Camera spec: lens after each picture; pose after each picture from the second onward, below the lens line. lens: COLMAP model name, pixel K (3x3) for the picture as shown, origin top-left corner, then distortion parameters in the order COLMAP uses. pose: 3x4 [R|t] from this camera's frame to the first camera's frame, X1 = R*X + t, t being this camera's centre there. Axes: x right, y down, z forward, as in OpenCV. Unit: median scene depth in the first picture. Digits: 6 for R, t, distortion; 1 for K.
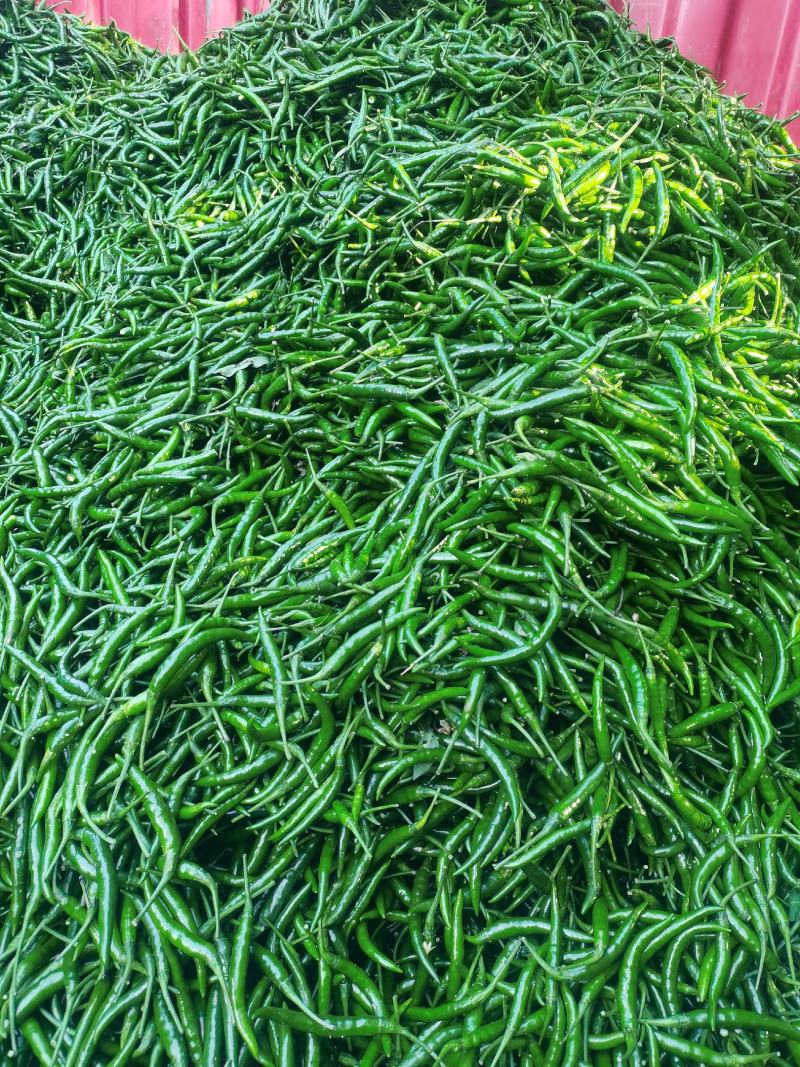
lens RADIAL K [[874.1, 0, 400.0], [0, 874.1, 533.5], [0, 0, 1]] dist [0.072172, -0.050143]
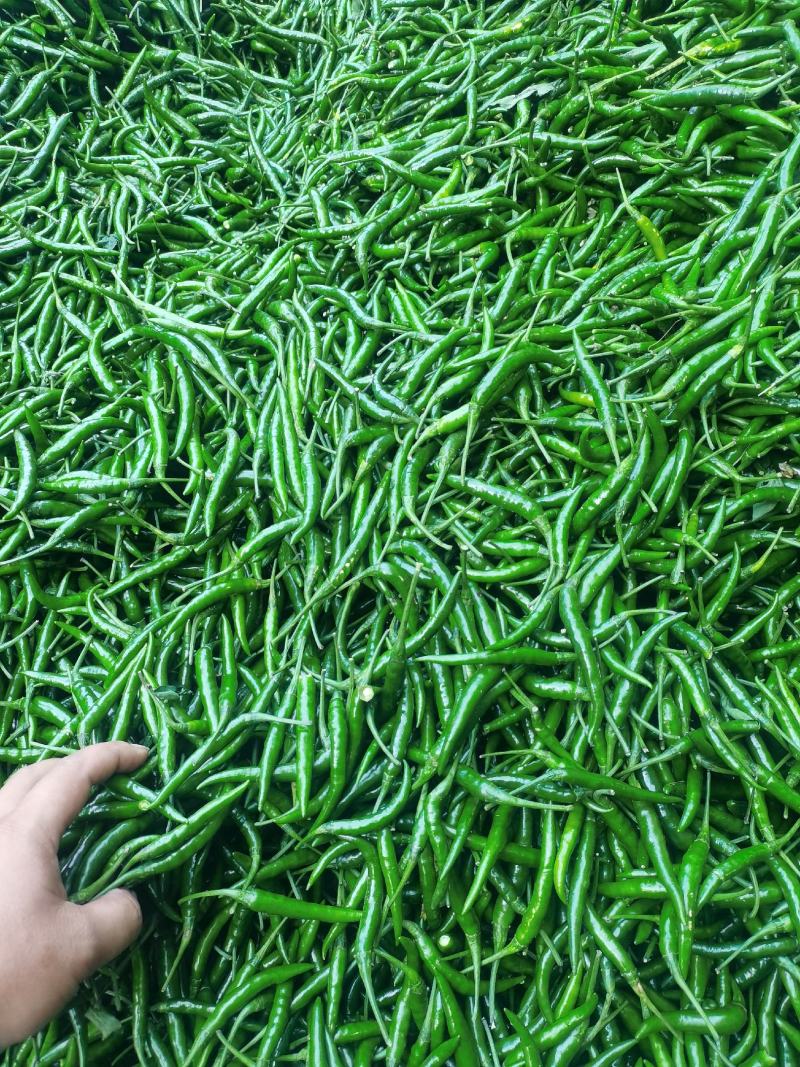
lens RADIAL K [[874.1, 0, 400.0], [0, 874.1, 533.5], [0, 0, 1]] dist [0.072172, -0.050143]
pose [[0.981105, 0.054943, -0.185510, -0.123597], [-0.023061, 0.985204, 0.169828, 0.107448], [0.192096, -0.162341, 0.967856, 0.036796]]
